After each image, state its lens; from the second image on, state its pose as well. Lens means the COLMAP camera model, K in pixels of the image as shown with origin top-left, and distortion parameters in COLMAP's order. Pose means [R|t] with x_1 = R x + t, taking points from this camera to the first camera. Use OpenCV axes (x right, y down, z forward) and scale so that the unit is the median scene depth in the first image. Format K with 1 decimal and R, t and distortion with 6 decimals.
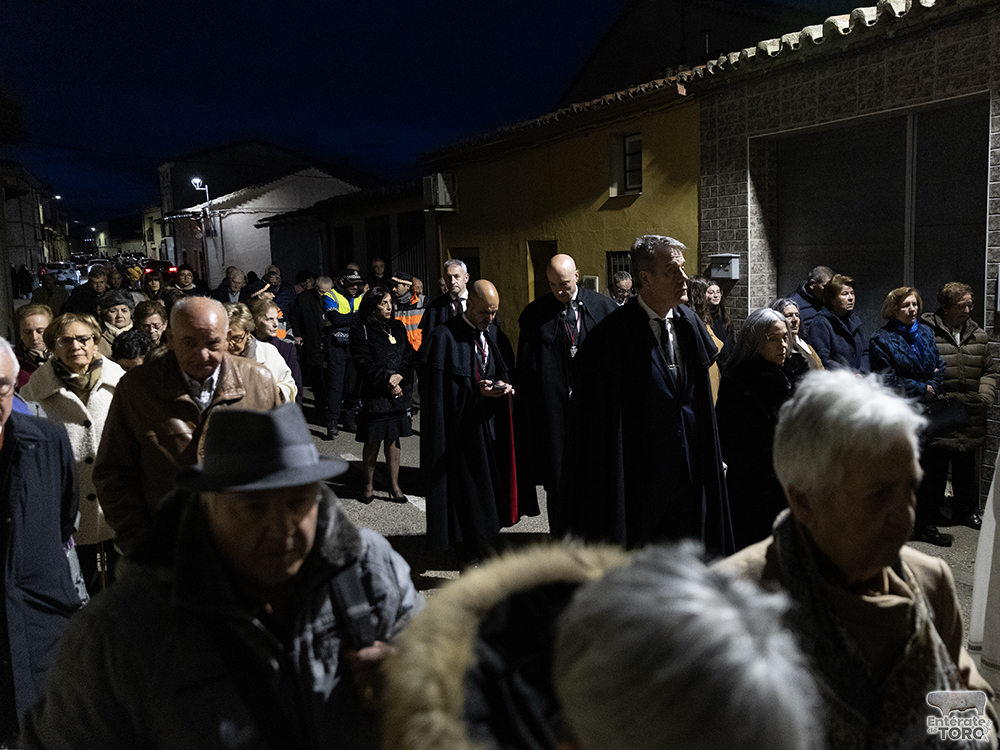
lens RADIAL K [[812.5, 0, 500.8], [0, 812.5, 371.4], [0, 0, 1]] dist [0.017087, -0.002568]
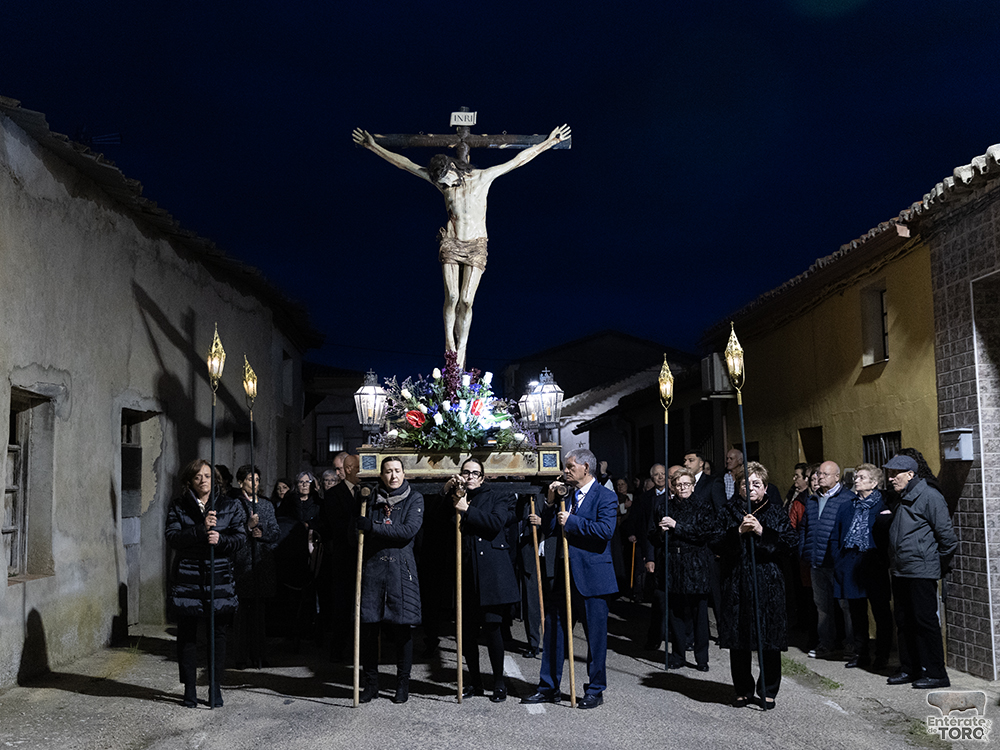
lens RADIAL K [[1096.8, 0, 499.3], [0, 1096.8, 377.8], [0, 0, 1]] dist [0.001875, 0.000000]
pose [[0.920522, -0.041776, -0.388451, 0.269190], [-0.048266, 0.974490, -0.219178, 0.053842], [0.387698, 0.220507, 0.895023, -0.097669]]
